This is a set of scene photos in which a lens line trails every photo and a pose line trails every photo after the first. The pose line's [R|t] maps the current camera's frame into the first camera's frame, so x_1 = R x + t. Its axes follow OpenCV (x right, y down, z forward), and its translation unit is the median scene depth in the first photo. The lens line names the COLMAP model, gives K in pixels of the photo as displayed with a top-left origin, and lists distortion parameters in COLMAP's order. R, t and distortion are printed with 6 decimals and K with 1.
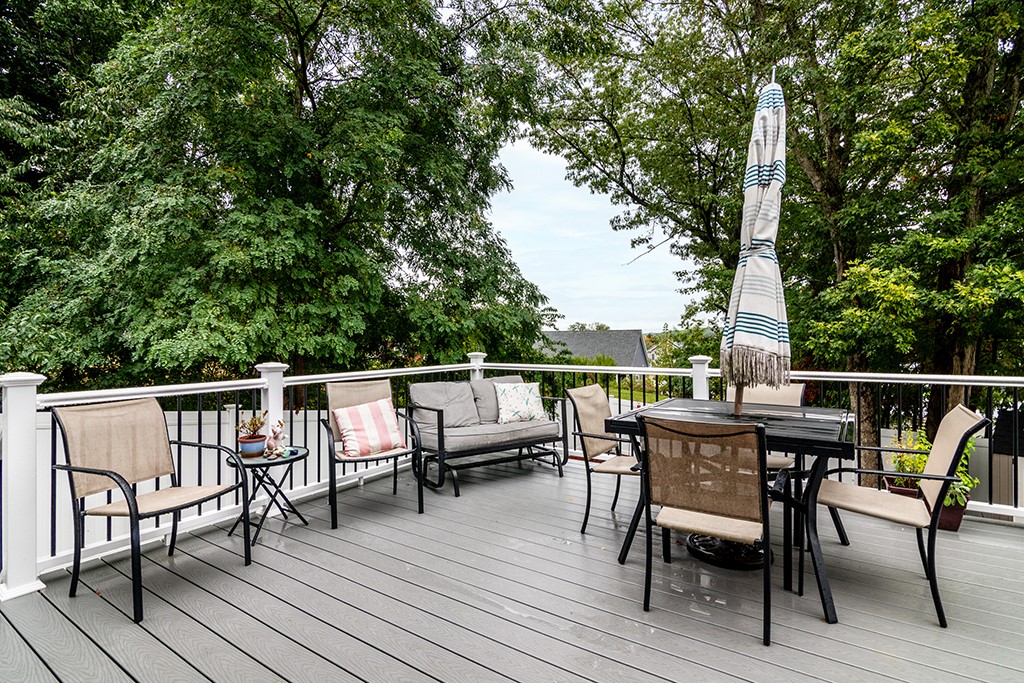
lens RADIAL K [[497.1, 0, 506.7], [0, 497.1, 331.4], [0, 0, 1]] dist [0.000669, -0.000230]
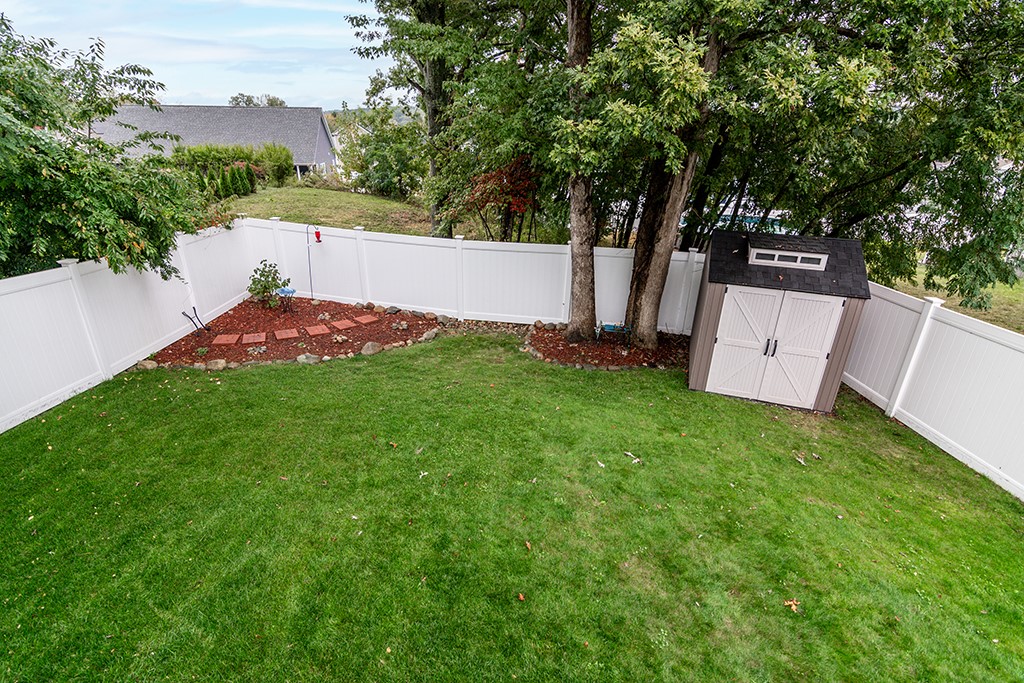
lens RADIAL K [[497.1, 0, 506.7], [0, 497.1, 331.4], [0, 0, 1]] dist [0.000669, -0.000230]
pose [[0.832847, -0.198352, 0.516742, 0.091048], [-0.031223, 0.915262, 0.401647, -0.013184], [-0.552622, -0.350645, 0.756080, 0.246337]]
